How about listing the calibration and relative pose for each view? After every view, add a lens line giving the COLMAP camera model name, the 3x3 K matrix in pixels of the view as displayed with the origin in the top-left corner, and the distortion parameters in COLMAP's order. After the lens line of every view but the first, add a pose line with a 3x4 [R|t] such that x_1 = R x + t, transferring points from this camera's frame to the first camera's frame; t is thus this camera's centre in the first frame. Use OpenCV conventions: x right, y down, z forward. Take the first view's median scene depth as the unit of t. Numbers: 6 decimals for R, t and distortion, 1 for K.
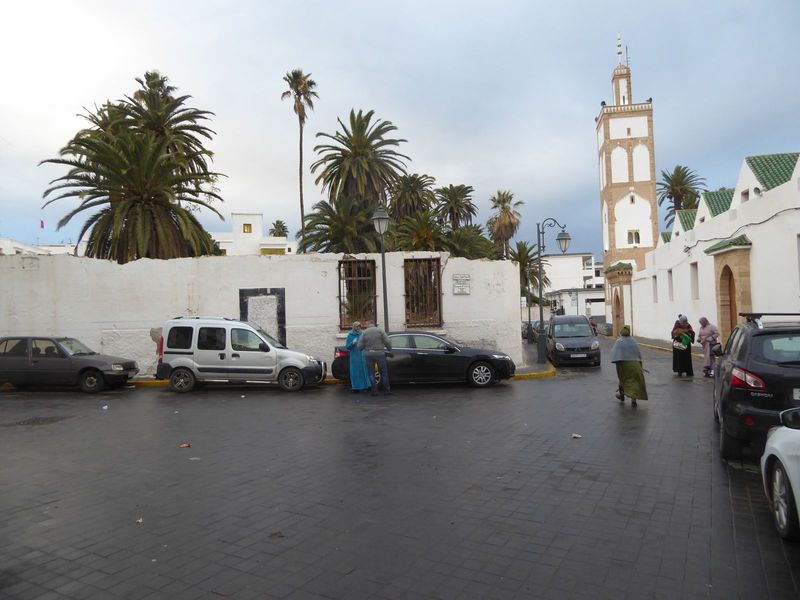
lens RADIAL K [[576.4, 0, 399.7], [0, 576.4, 300.9], [0, 0, 1]] dist [-0.042561, 0.000544]
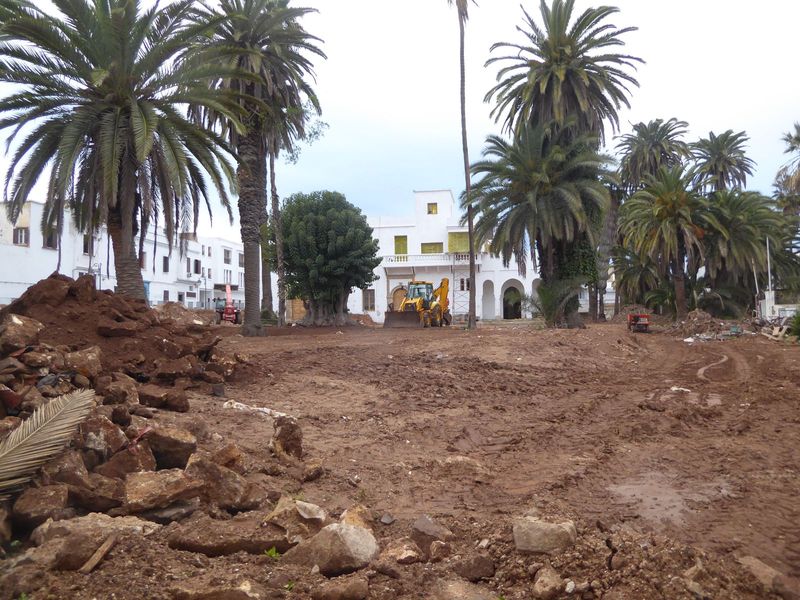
lens RADIAL K [[576.4, 0, 402.8], [0, 576.4, 299.3], [0, 0, 1]] dist [-0.042561, 0.000544]
pose [[0.921025, -0.005543, -0.389464, 0.013112], [0.004215, 0.999982, -0.004265, 0.005188], [0.389481, 0.002286, 0.921032, 0.299312]]
